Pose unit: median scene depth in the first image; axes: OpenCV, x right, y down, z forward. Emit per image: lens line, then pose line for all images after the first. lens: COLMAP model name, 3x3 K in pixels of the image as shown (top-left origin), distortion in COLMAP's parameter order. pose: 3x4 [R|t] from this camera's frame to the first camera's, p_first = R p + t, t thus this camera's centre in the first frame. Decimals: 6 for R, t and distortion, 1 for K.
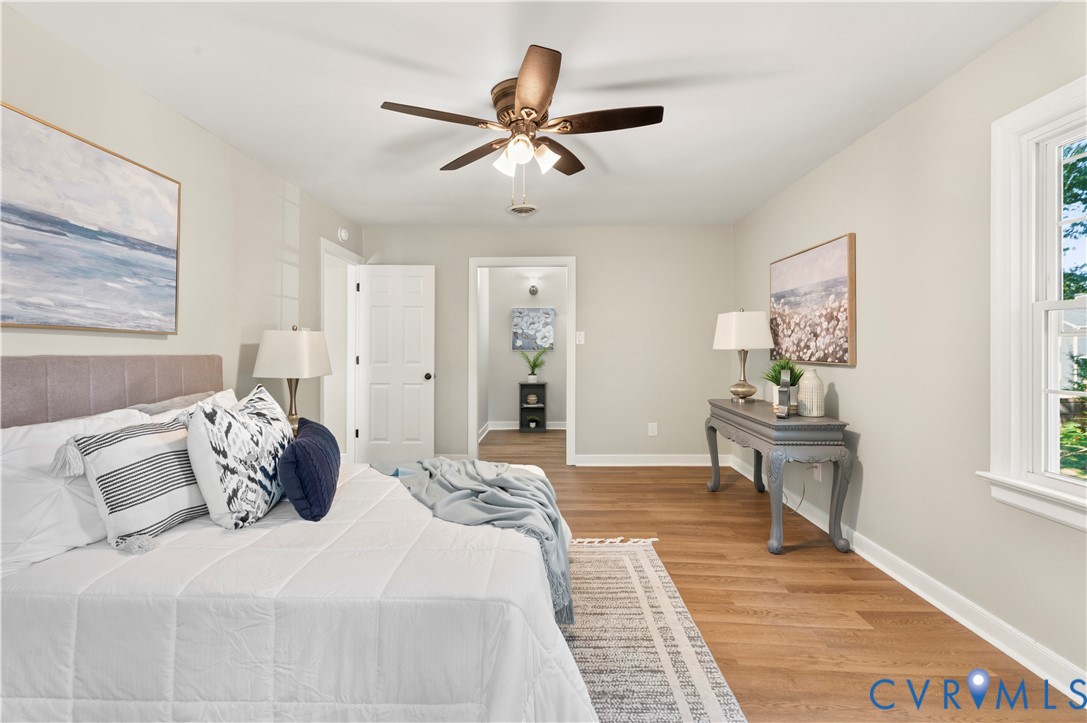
lens RADIAL K [[494.1, 0, 539.3], [0, 494.1, 357.9], [0, 0, 1]] dist [0.000205, 0.000321]
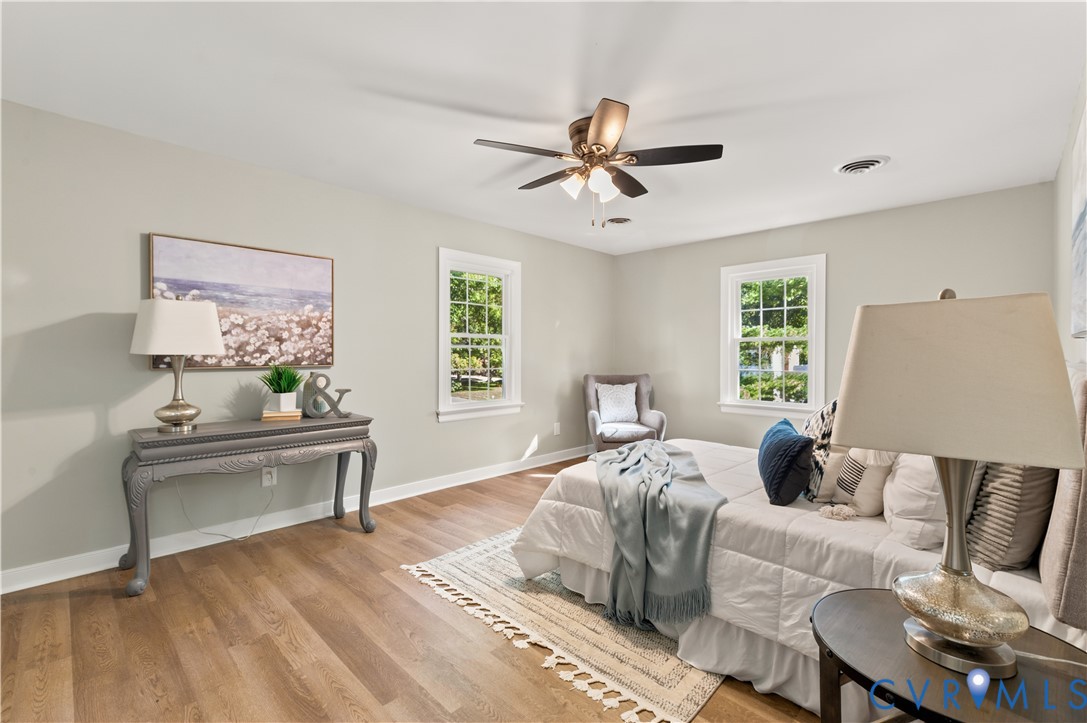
lens RADIAL K [[494.1, 0, 537.6], [0, 494.1, 358.8], [0, 0, 1]] dist [0.000205, 0.000321]
pose [[-0.739243, -0.017104, 0.673221, -0.541752], [0.007752, 0.999395, 0.033904, -0.039102], [-0.673394, 0.030282, -0.738664, 1.479828]]
